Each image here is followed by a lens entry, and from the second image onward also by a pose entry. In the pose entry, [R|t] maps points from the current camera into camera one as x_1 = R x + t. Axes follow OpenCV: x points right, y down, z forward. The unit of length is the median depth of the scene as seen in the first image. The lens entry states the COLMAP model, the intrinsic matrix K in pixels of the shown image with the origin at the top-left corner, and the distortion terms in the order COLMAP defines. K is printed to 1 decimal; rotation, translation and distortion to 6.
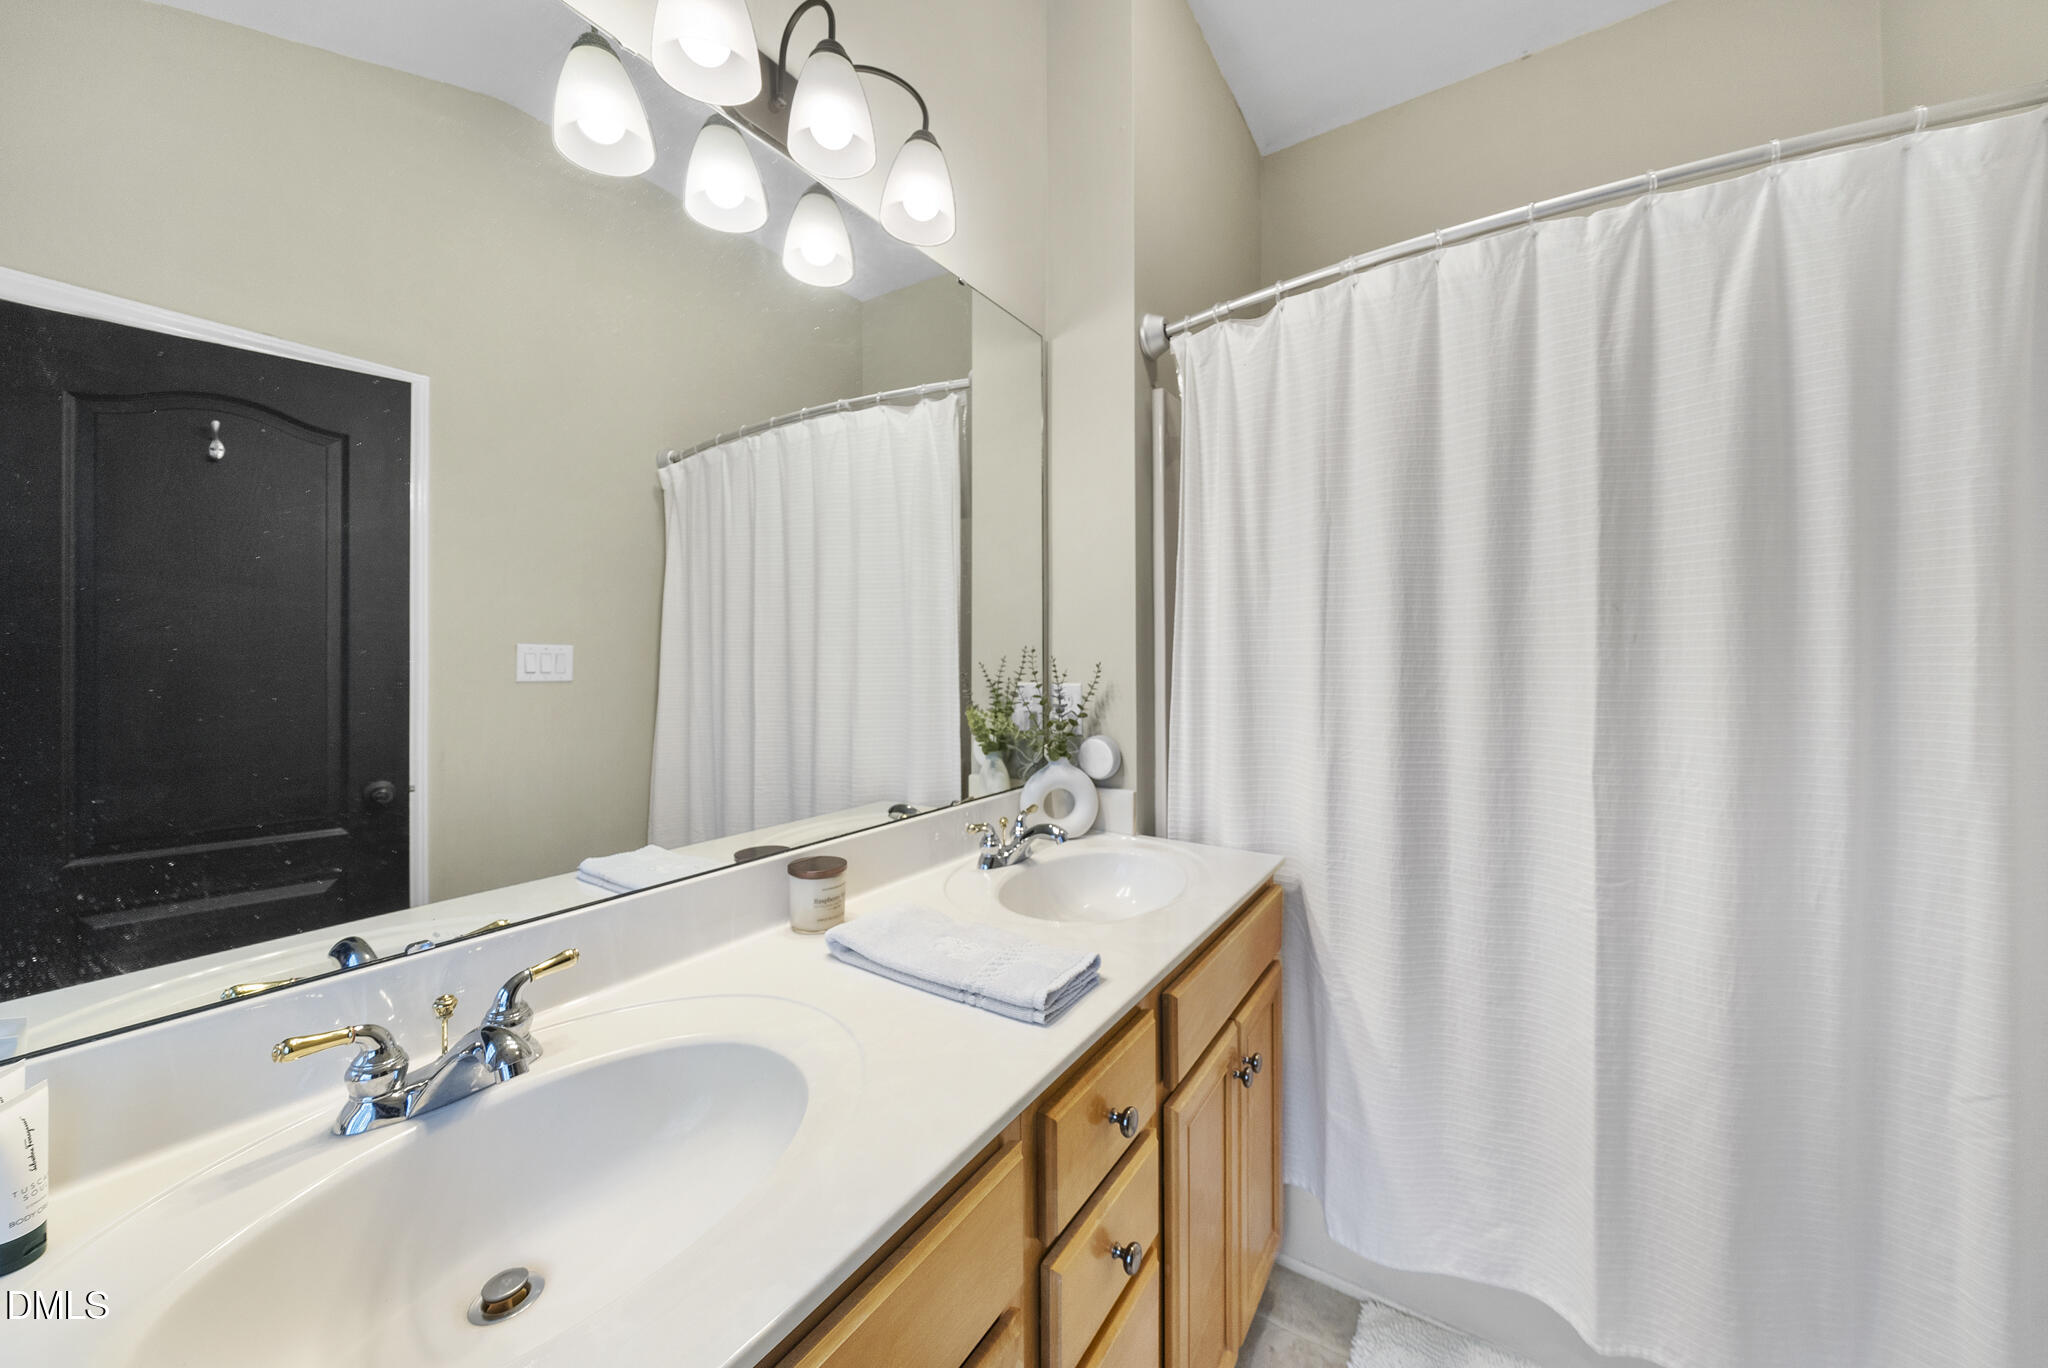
lens RADIAL K [[698.4, 0, 1100.7], [0, 698.4, 660.0], [0, 0, 1]] dist [-0.005023, -0.000493]
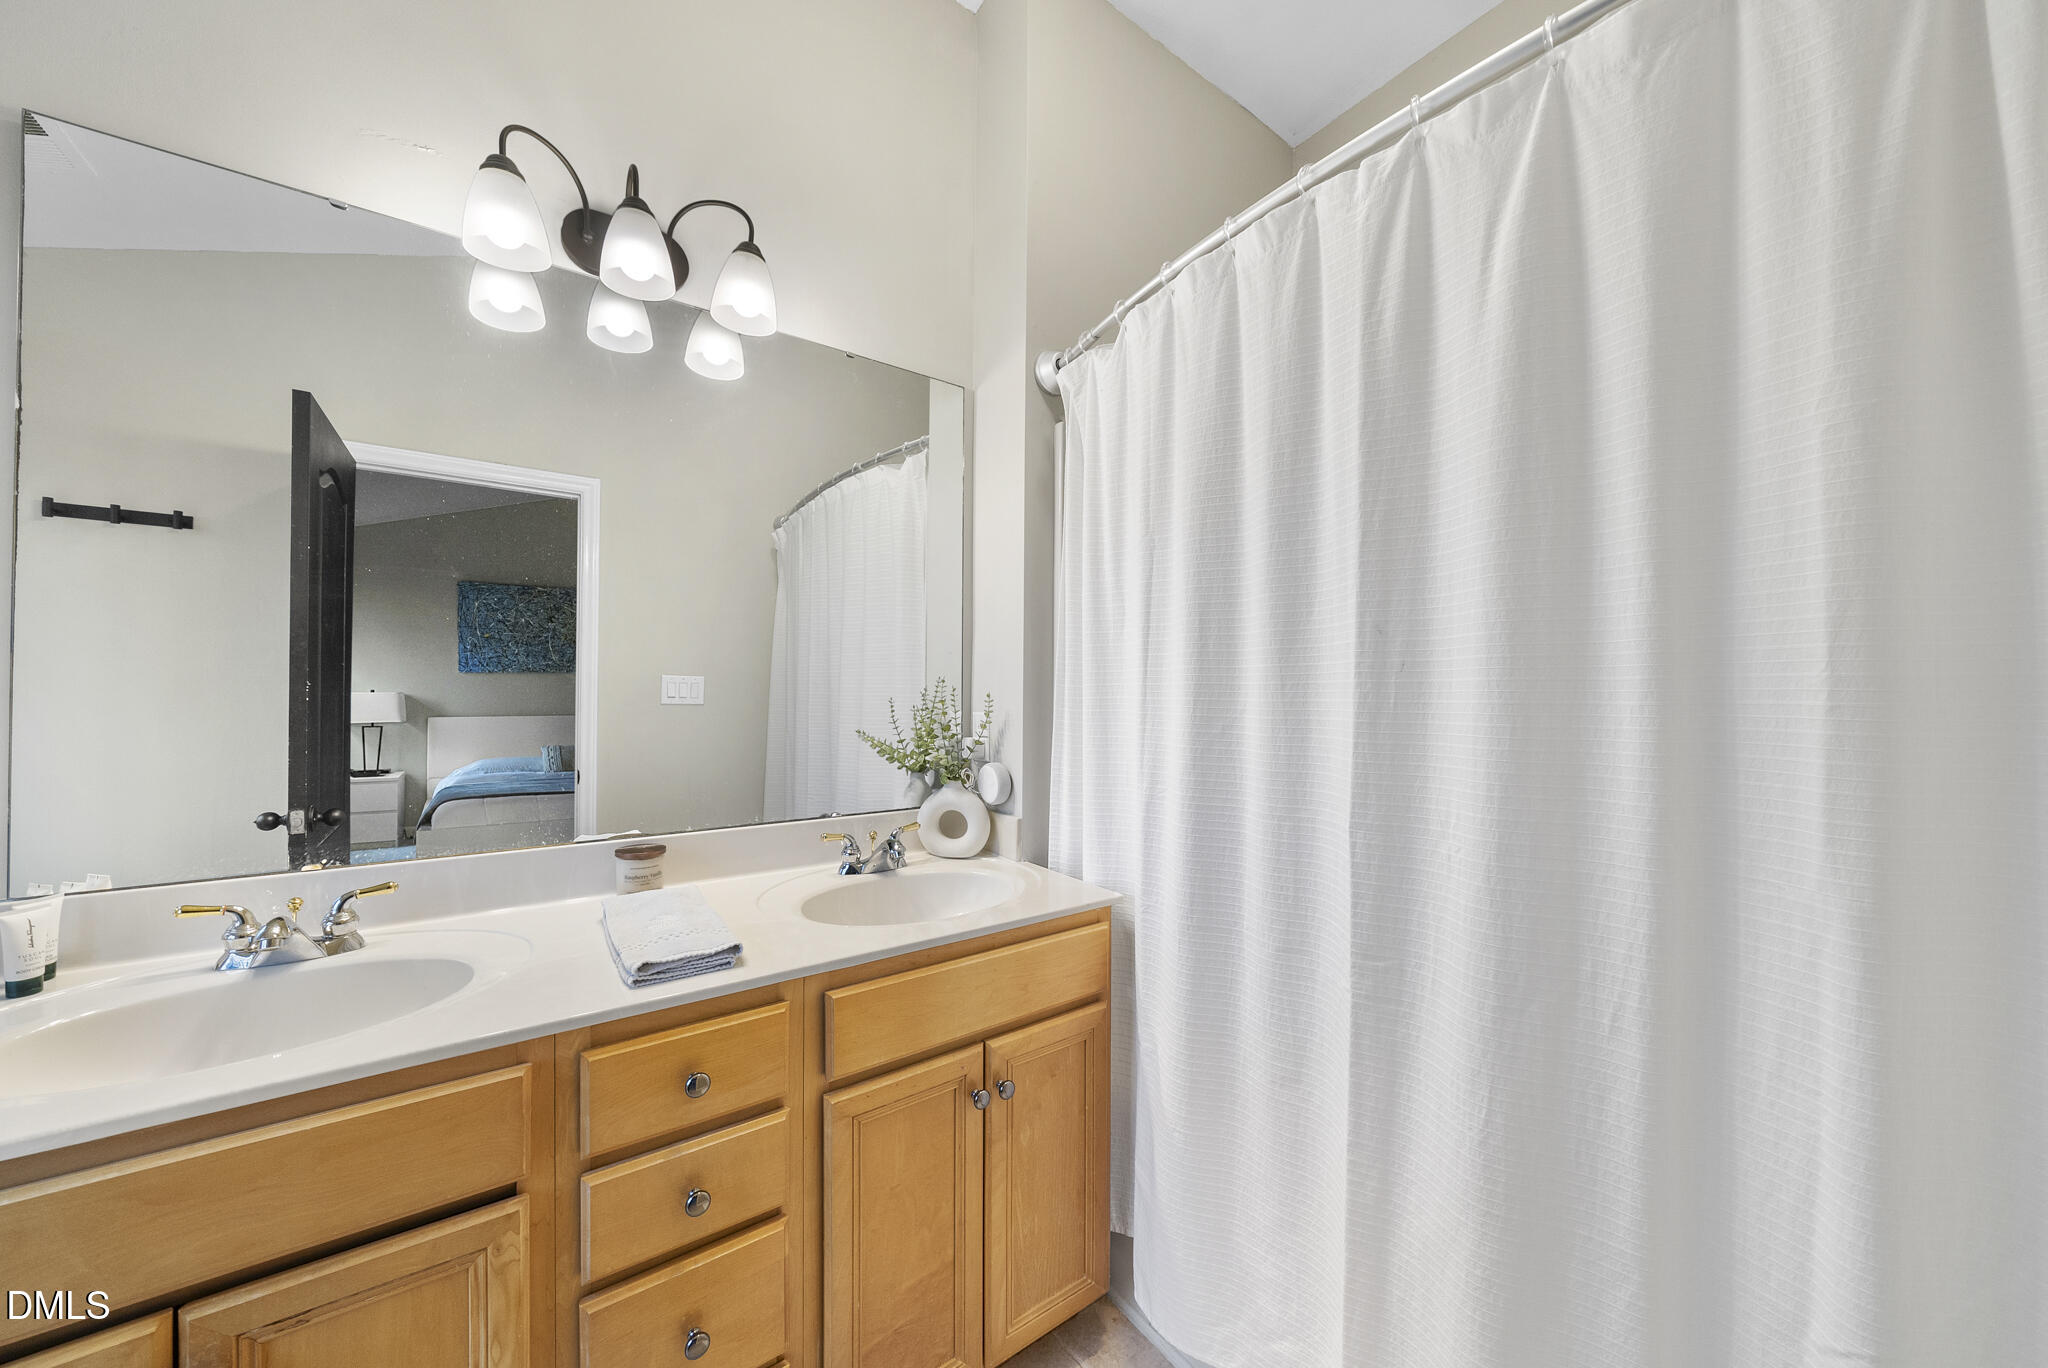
lens RADIAL K [[698.4, 0, 1041.1], [0, 698.4, 686.4], [0, 0, 1]] dist [-0.005023, -0.000493]
pose [[0.931172, 0.003863, -0.364560, 0.626063], [-0.005713, 0.999976, -0.003997, -0.002135], [0.364536, 0.005804, 0.931171, 0.072690]]
